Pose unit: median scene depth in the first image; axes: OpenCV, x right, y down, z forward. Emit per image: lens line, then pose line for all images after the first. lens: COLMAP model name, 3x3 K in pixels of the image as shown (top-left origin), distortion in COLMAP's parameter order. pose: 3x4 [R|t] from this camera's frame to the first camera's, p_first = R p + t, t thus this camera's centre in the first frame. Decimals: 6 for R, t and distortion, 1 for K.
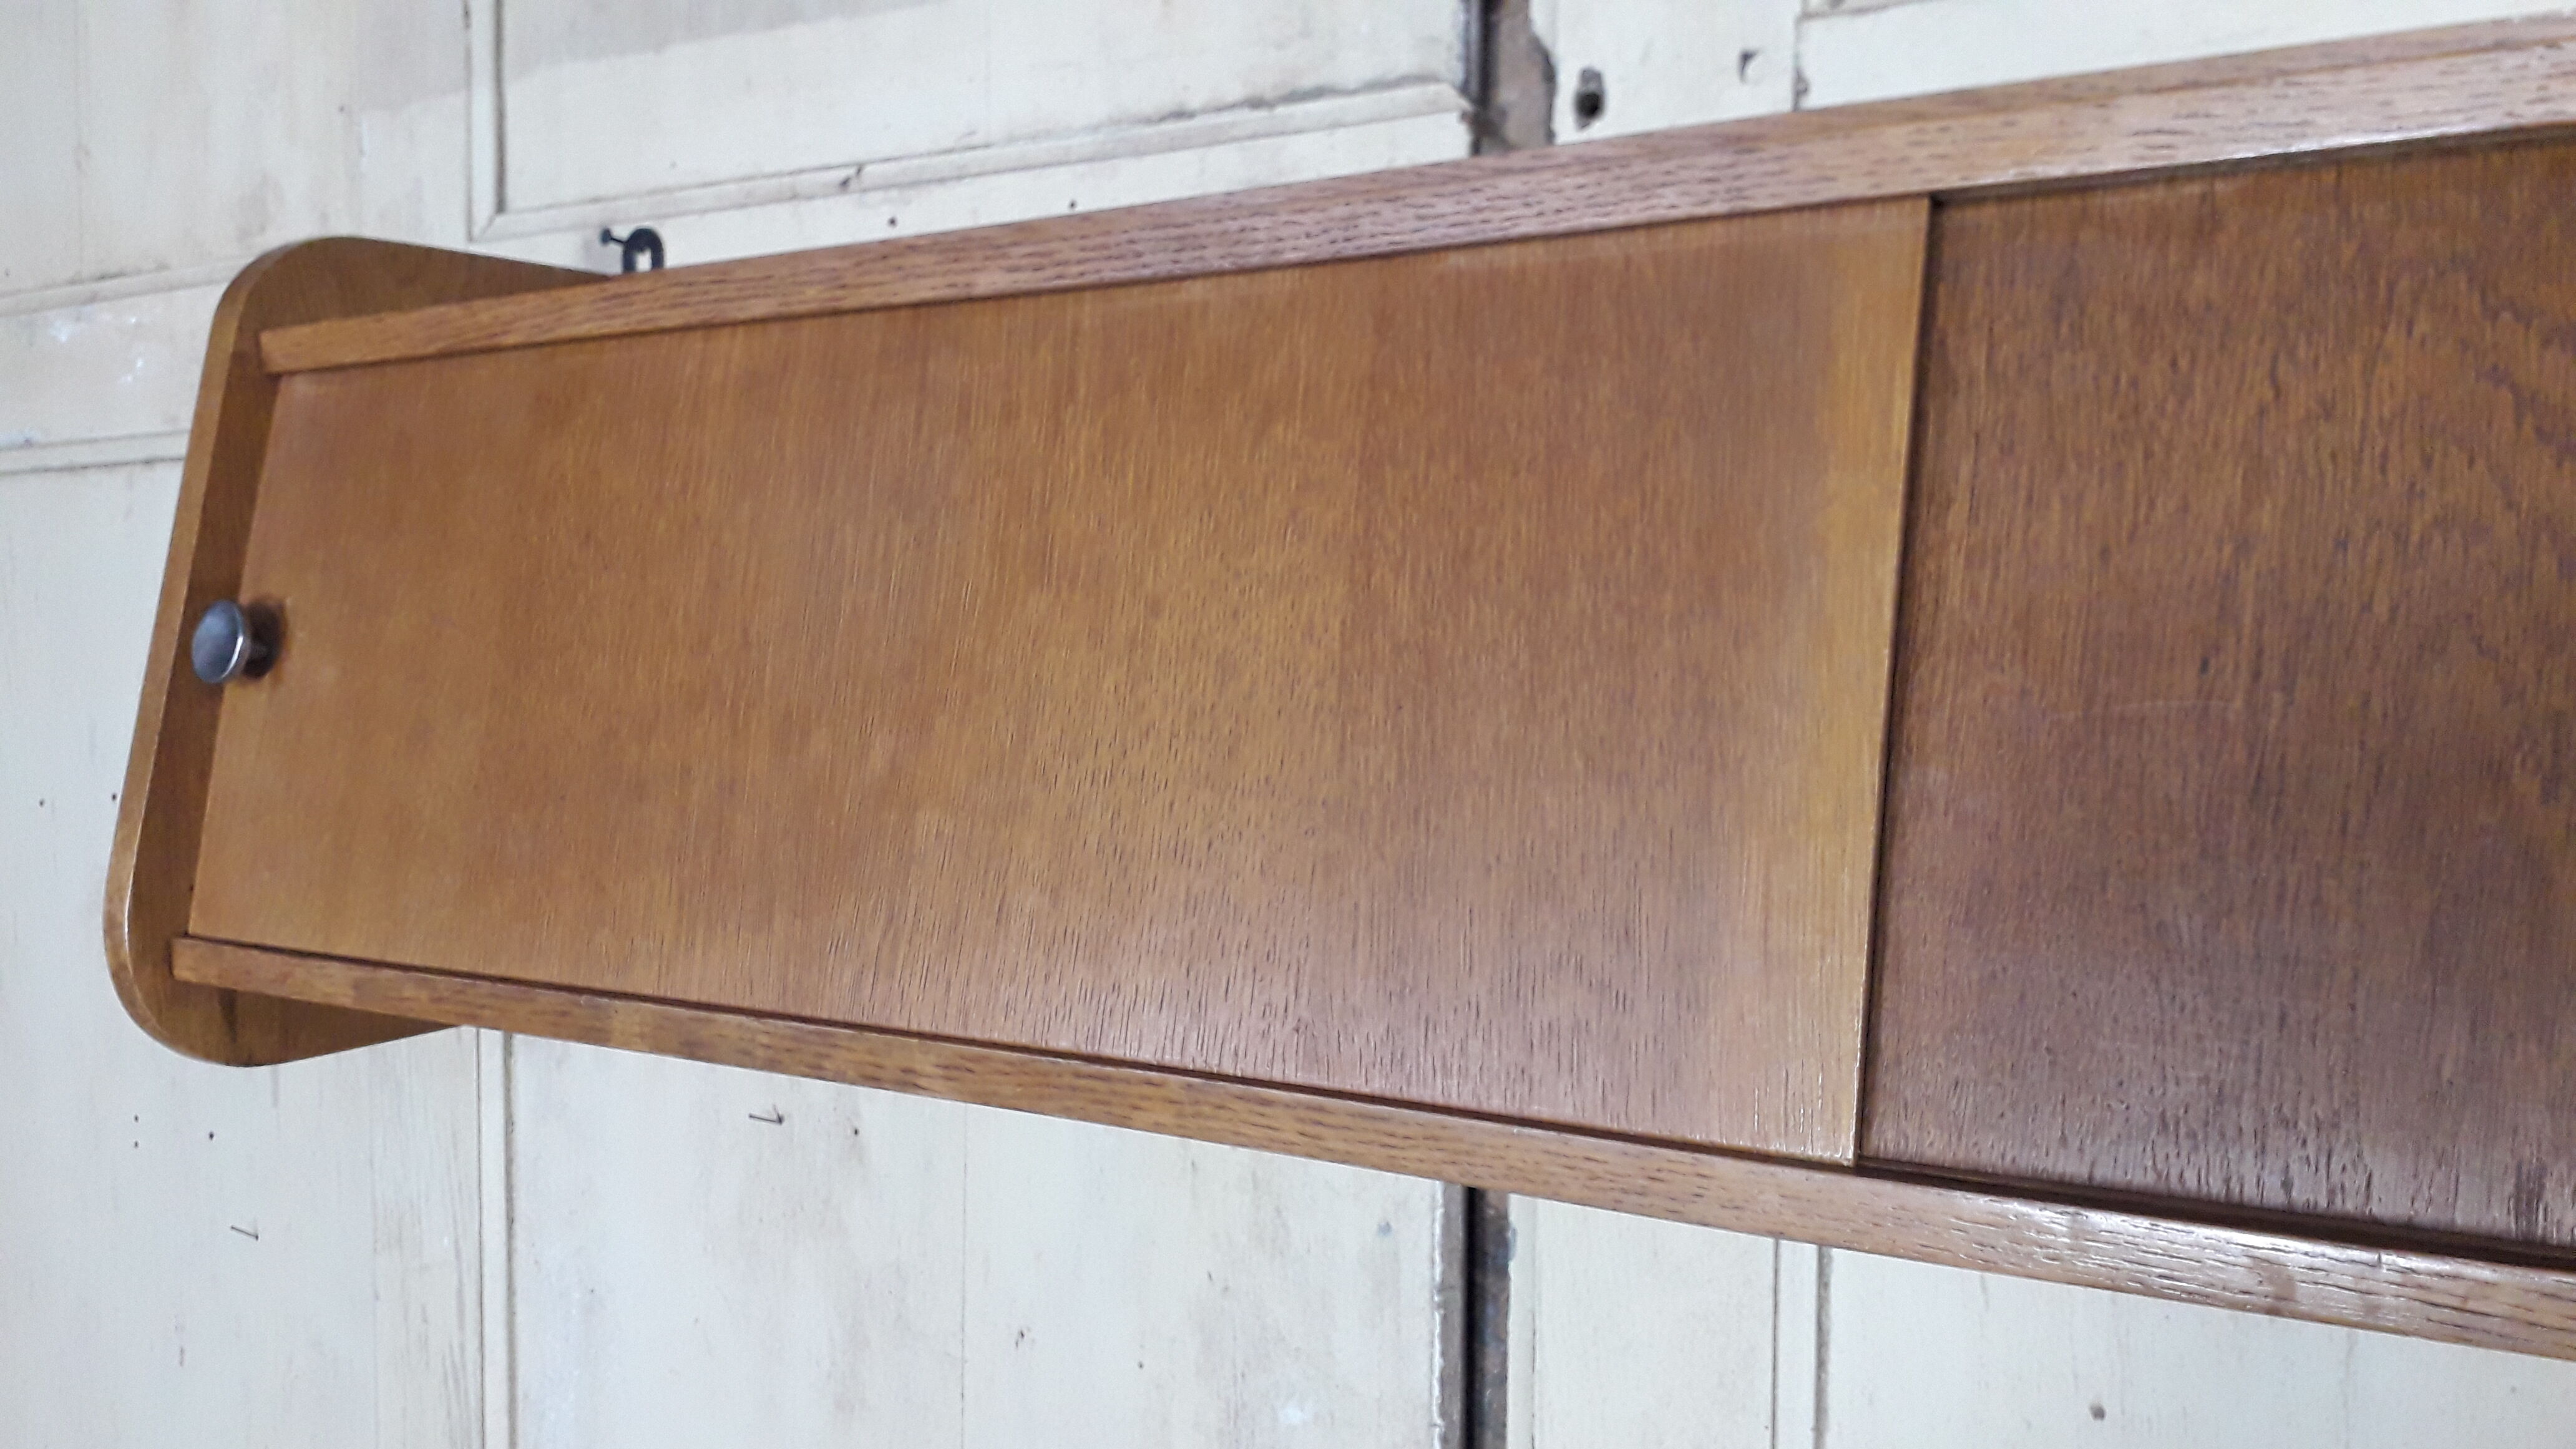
lens RADIAL K [[2117.4, 0, 1211.7], [0, 2117.4, 744.8], [0, 0, 1]] dist [0.053136, -0.123947]
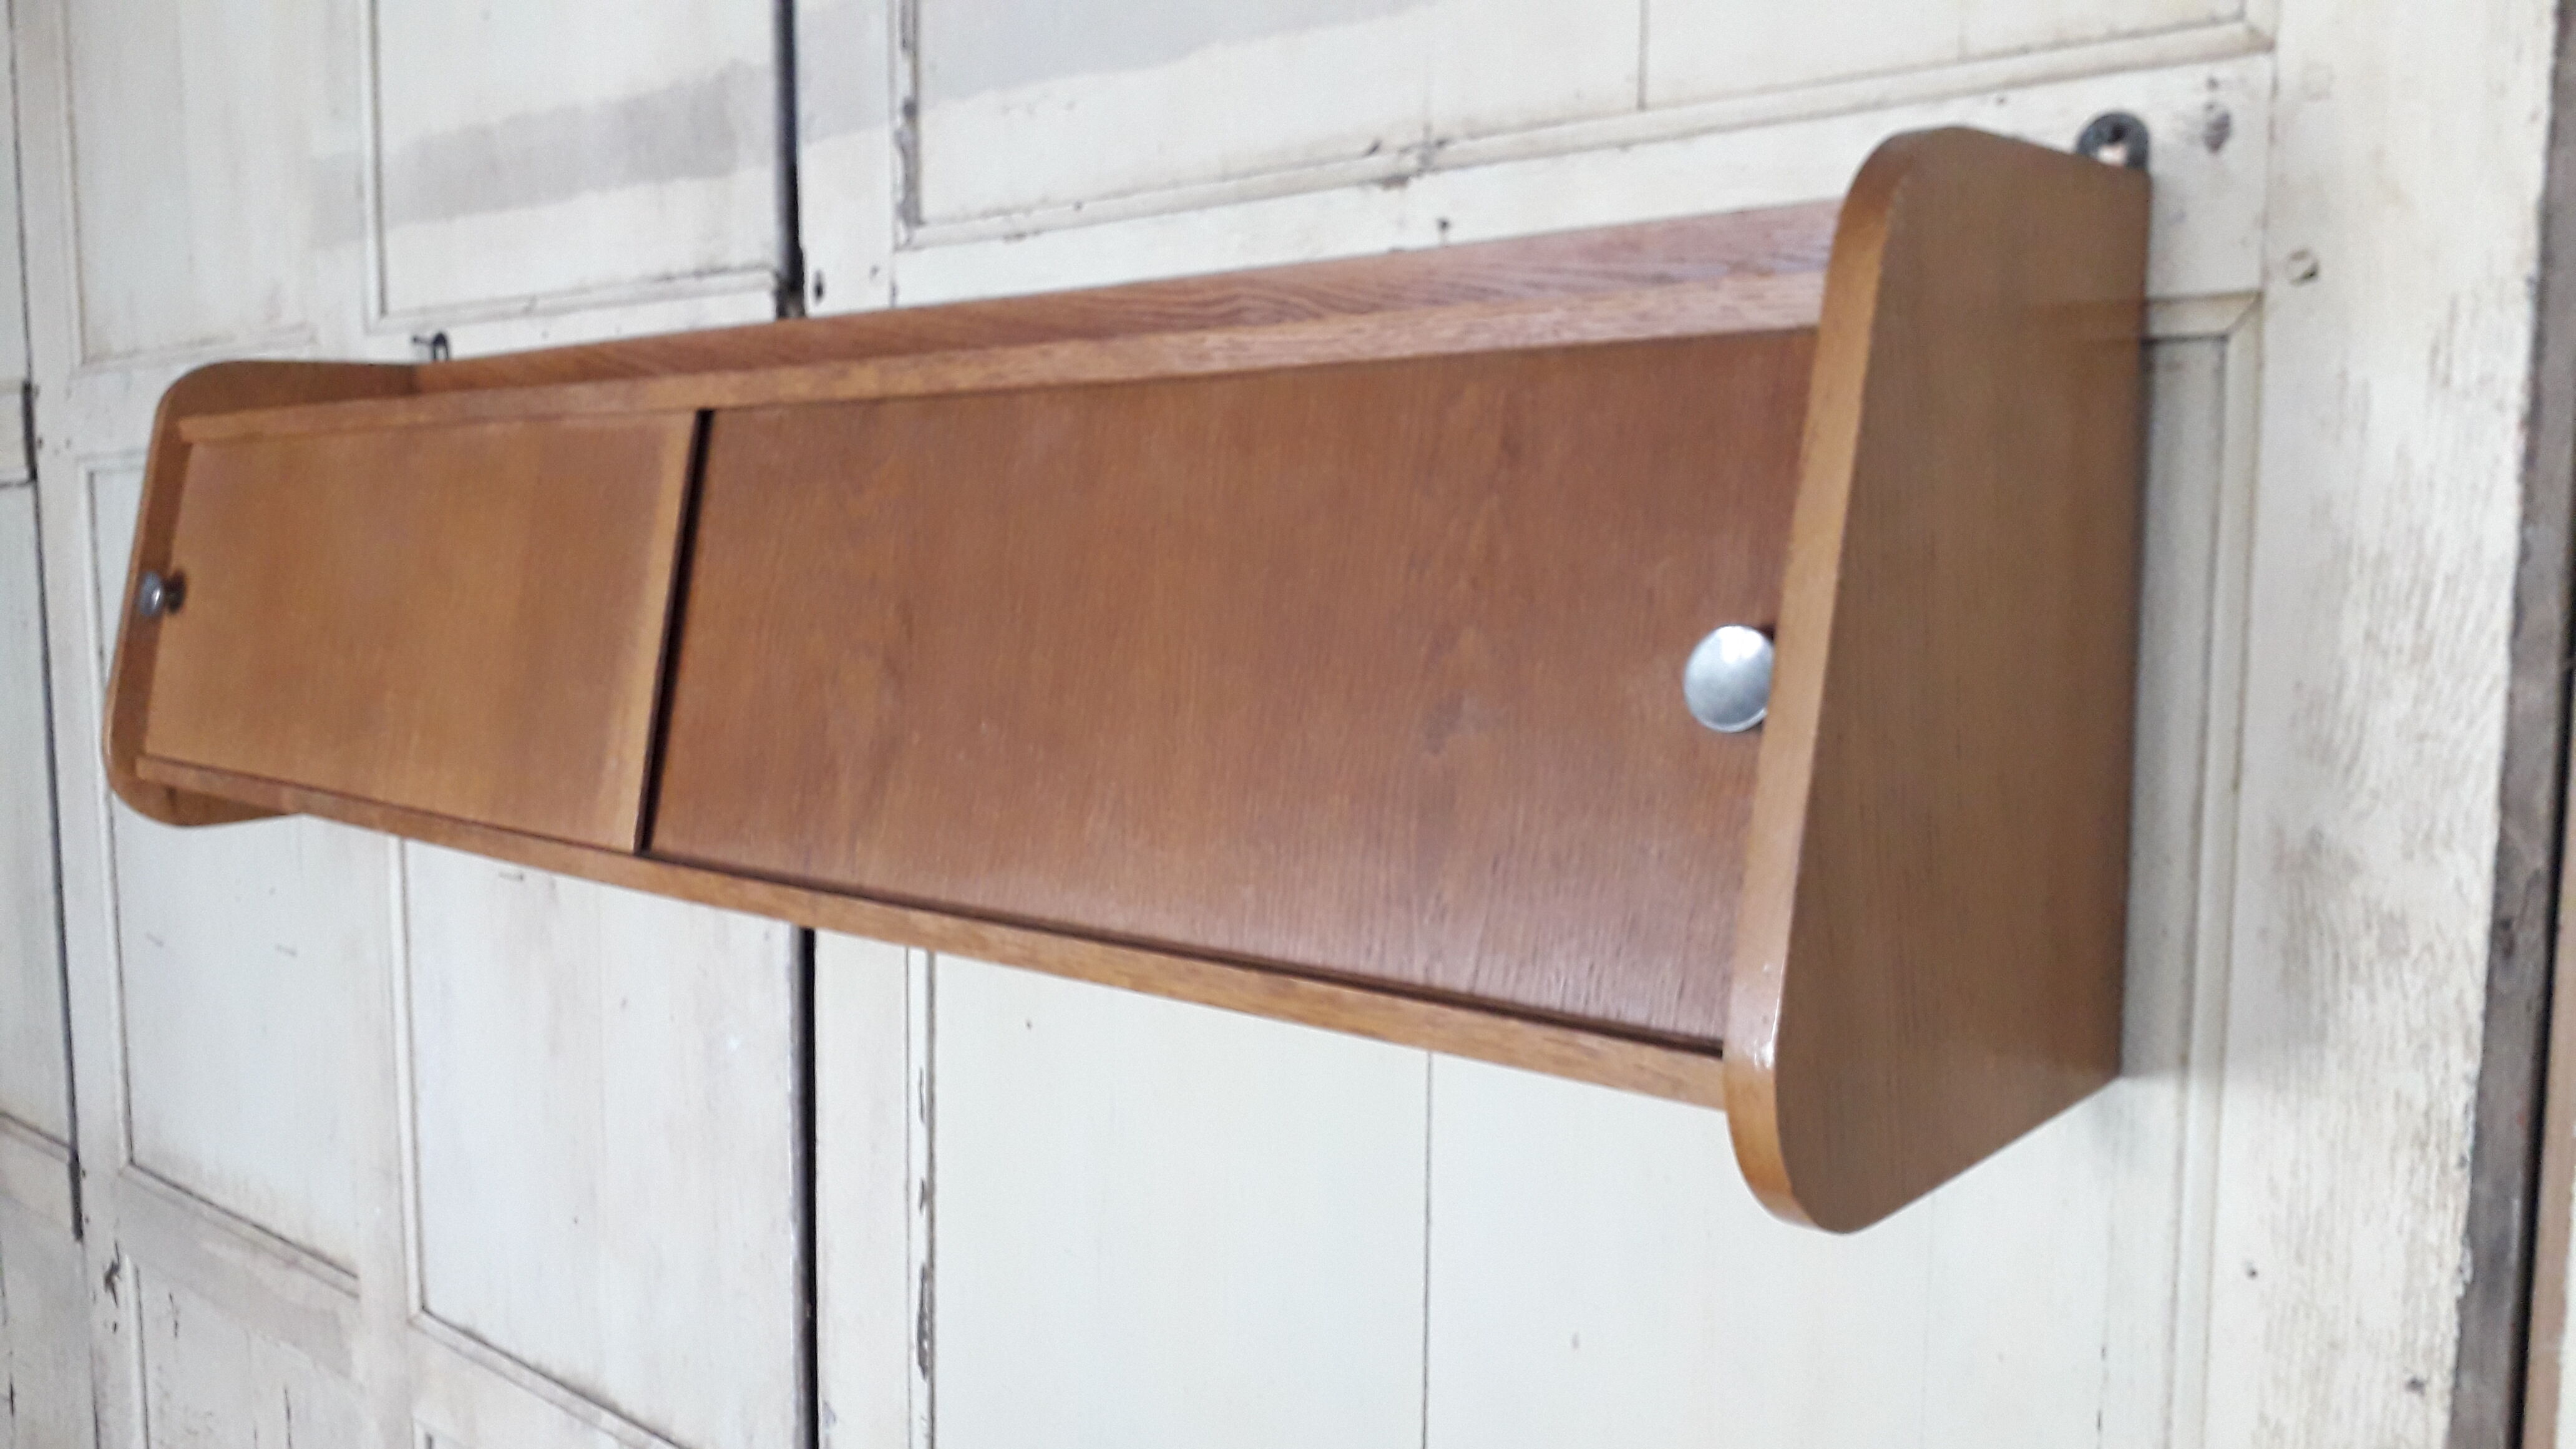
lens RADIAL K [[2117.4, 0, 1233.5], [0, 2117.4, 744.8], [0, 0, 1]] dist [0.053136, -0.123947]
pose [[0.984140, 0.013536, -0.176875, 0.741258], [-0.003433, 0.998351, 0.057303, -0.026062], [0.177359, -0.055787, 0.982564, -0.608216]]
